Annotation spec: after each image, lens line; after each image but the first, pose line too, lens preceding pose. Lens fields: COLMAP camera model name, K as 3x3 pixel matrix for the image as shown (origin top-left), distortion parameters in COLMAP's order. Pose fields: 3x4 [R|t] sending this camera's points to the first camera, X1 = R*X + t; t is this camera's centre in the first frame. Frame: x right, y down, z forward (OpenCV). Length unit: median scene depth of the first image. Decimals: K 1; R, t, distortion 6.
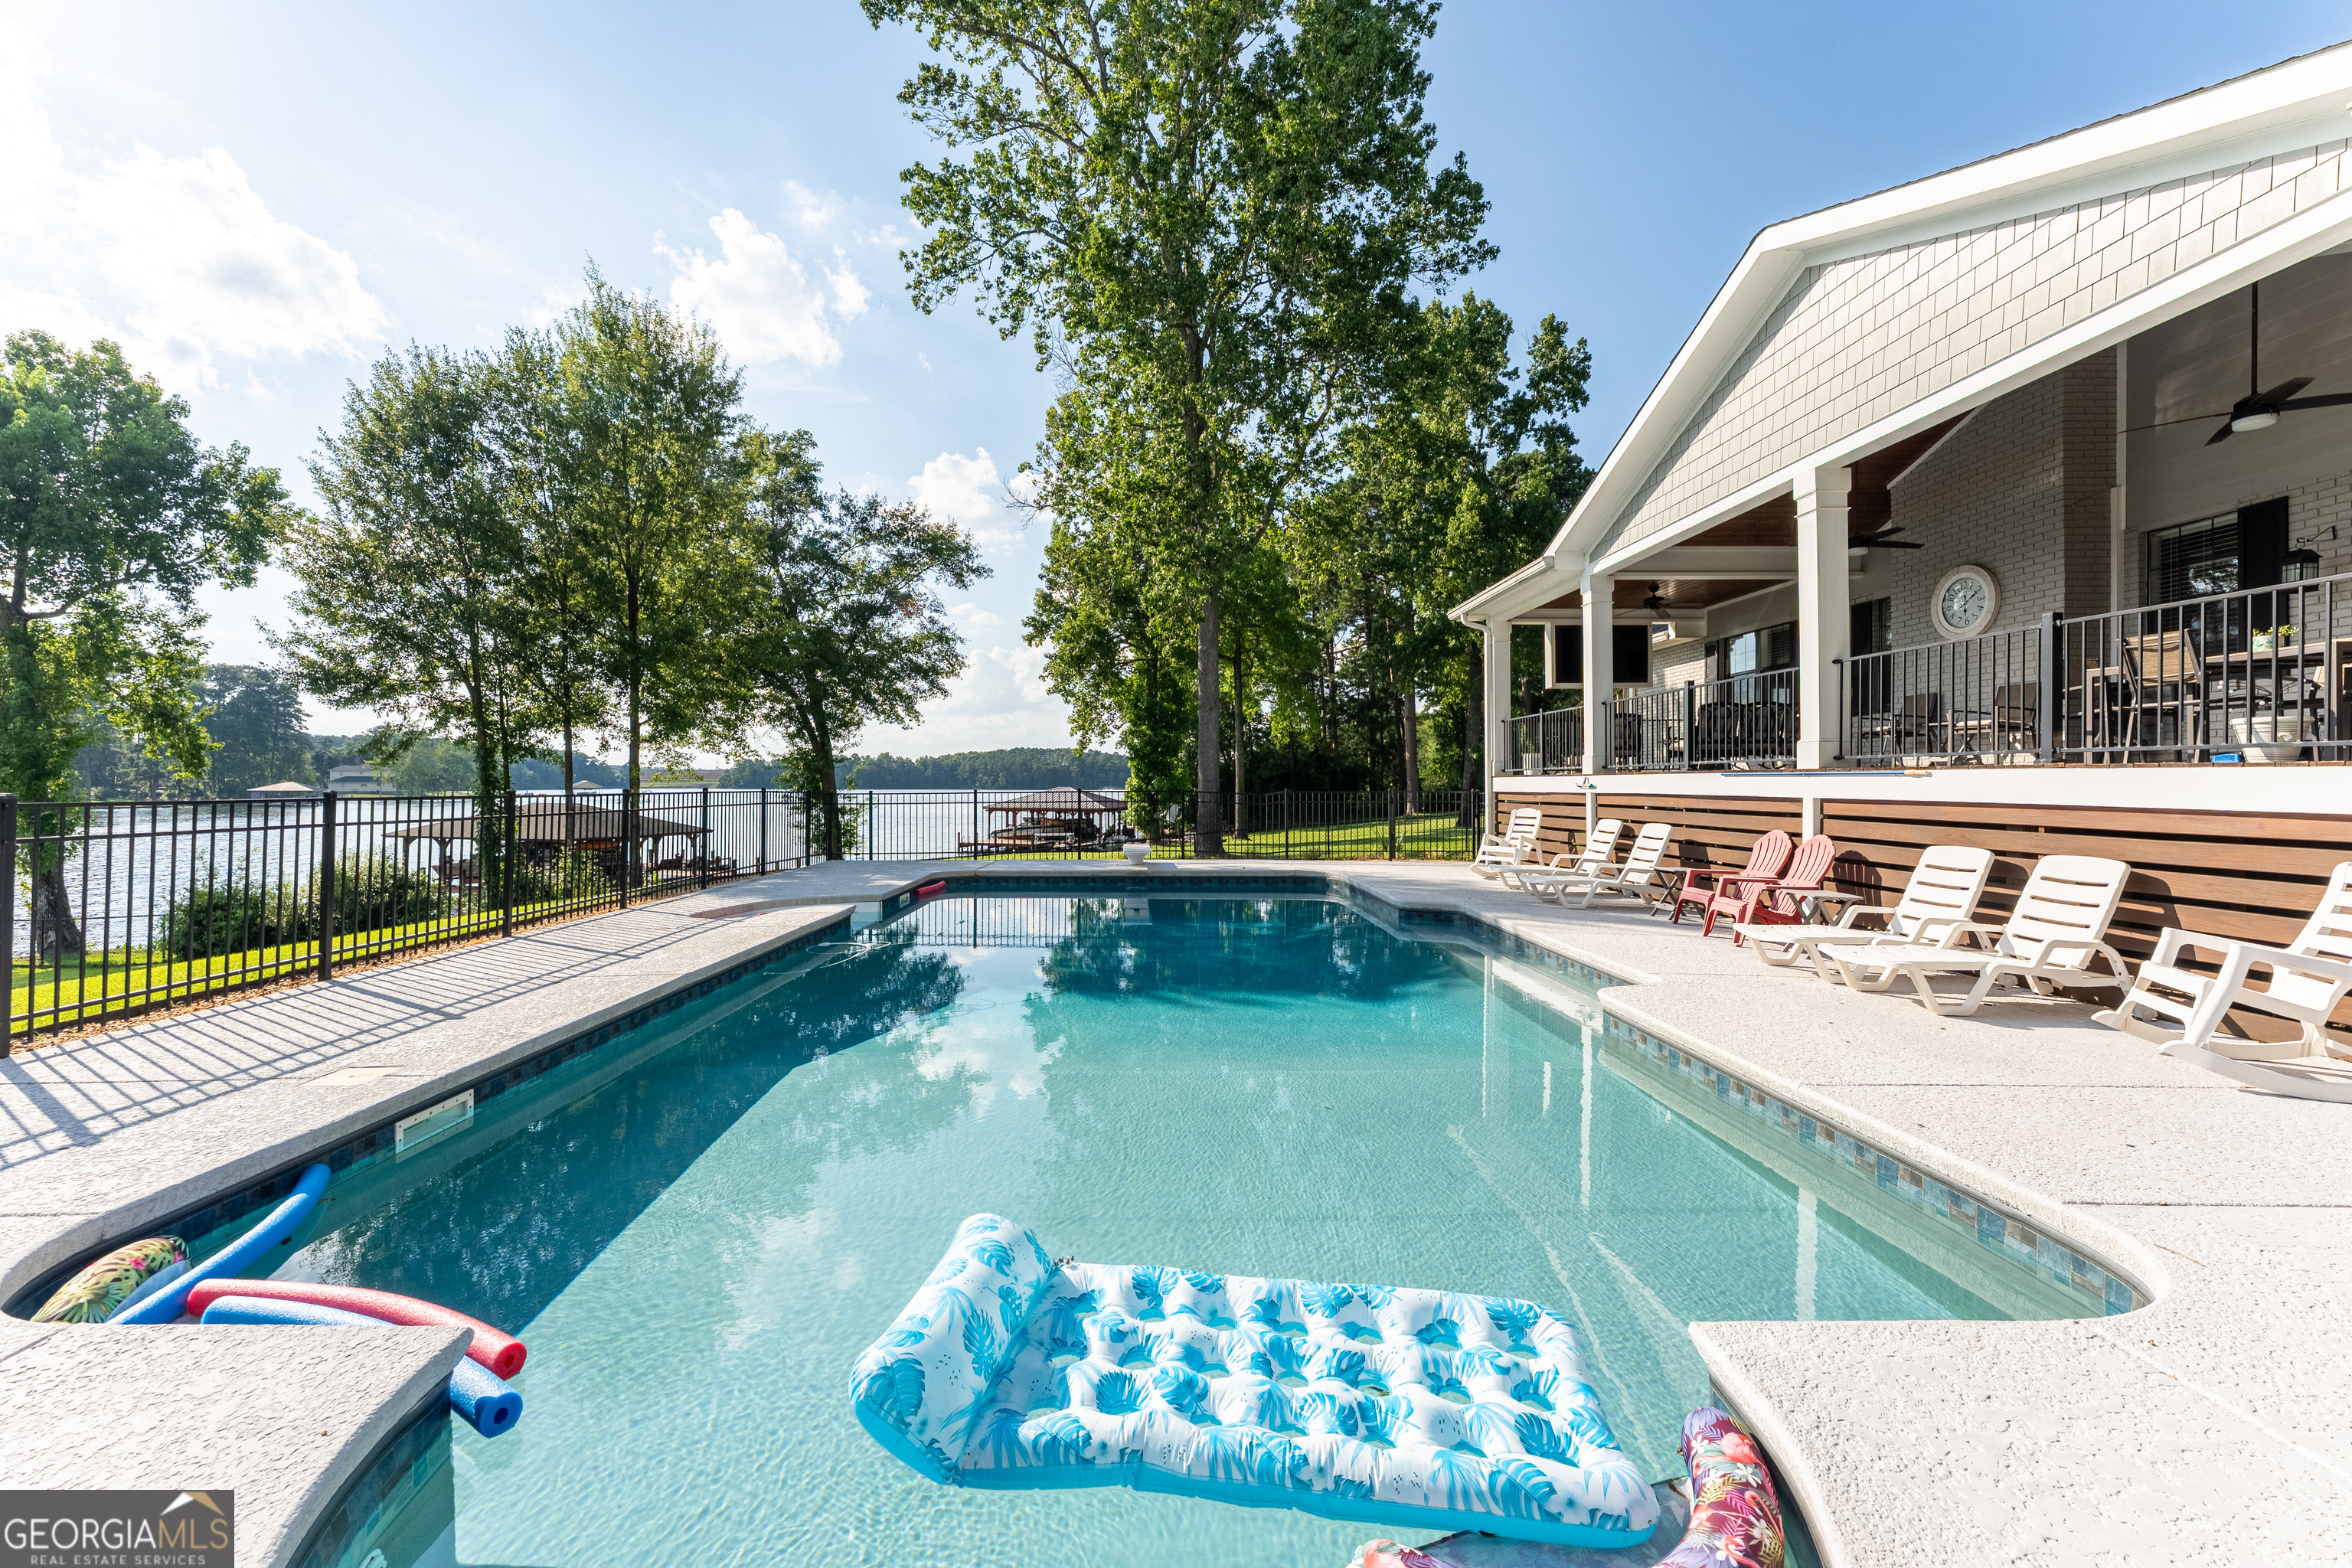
lens RADIAL K [[944.7, 0, 1158.1], [0, 944.7, 779.8], [0, 0, 1]] dist [-0.001703, -0.000151]
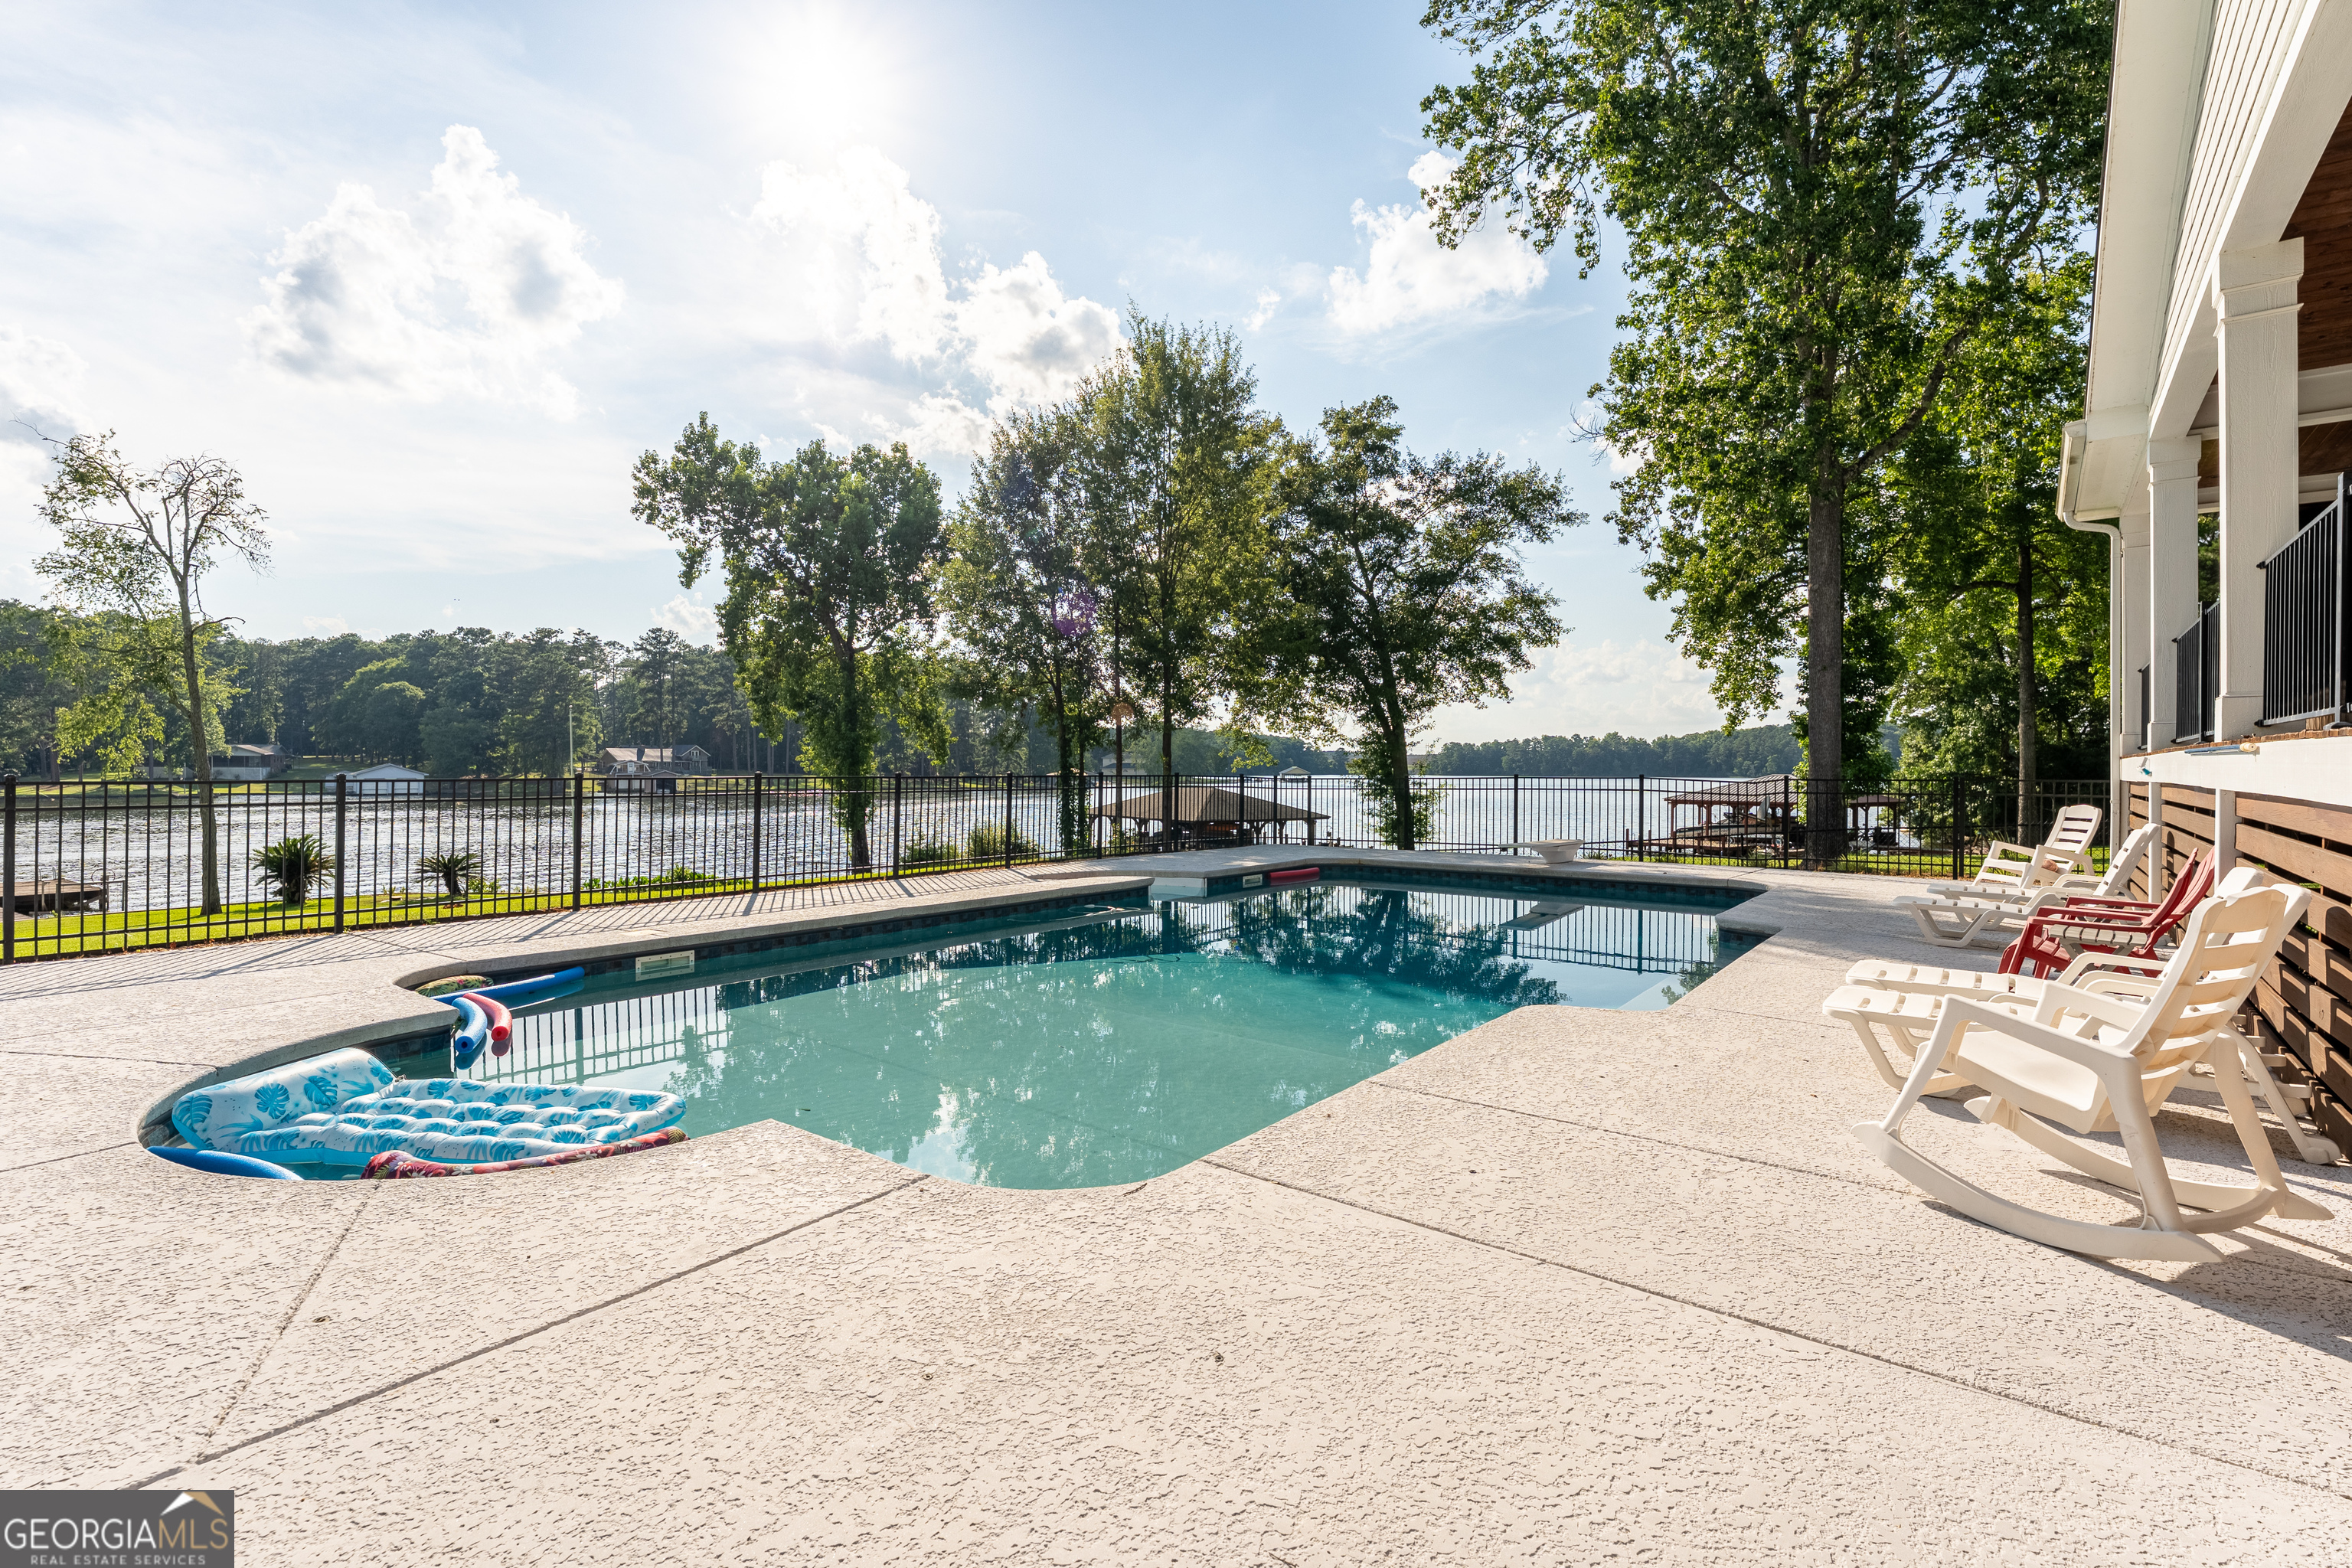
lens RADIAL K [[1101.8, 0, 1165.1], [0, 1101.8, 781.6], [0, 0, 1]] dist [-0.006792, -0.000167]
pose [[0.778299, 0.007558, -0.627848, 0.195677], [0.001585, 0.999901, 0.014001, 0.000795], [0.627892, -0.011892, 0.778210, 0.001174]]
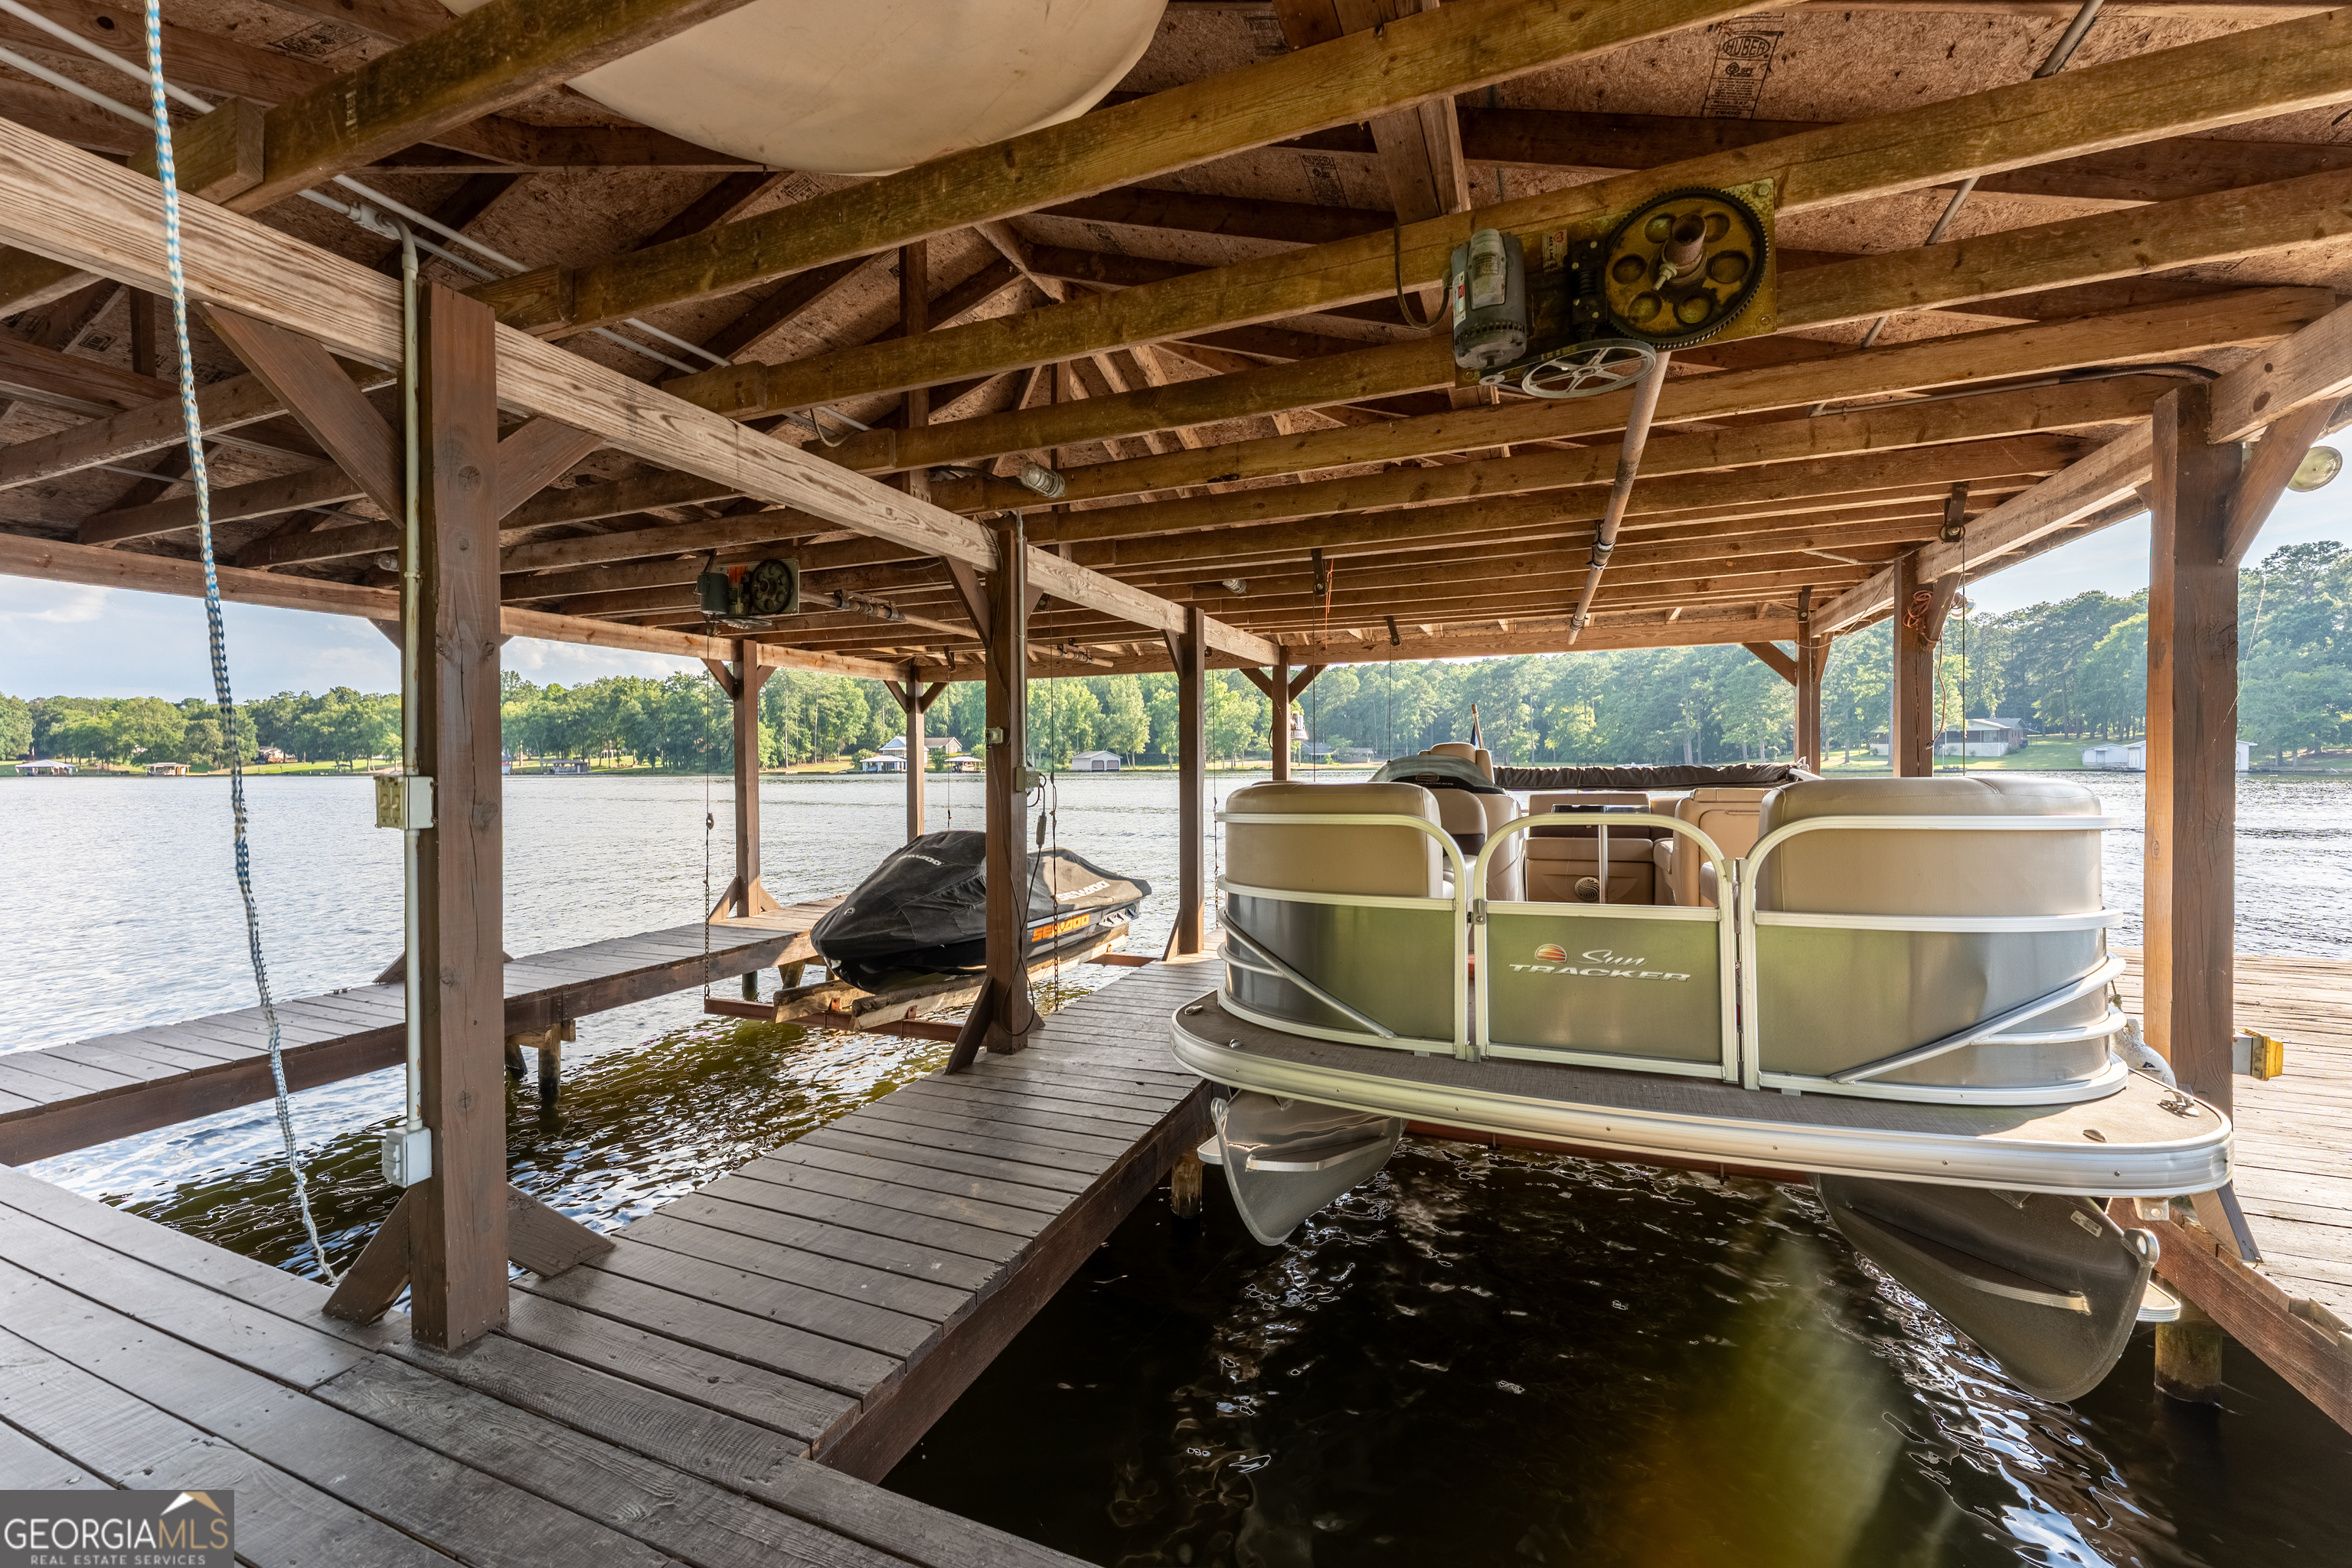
lens RADIAL K [[944.7, 0, 1158.1], [0, 944.7, 779.8], [0, 0, 1]] dist [-0.001703, -0.000151]
pose [[-0.461575, 0.014806, -0.886978, -1.720918], [0.008000, 0.999890, 0.012527, 0.116219], [0.887065, -0.001314, -0.461642, 0.022003]]
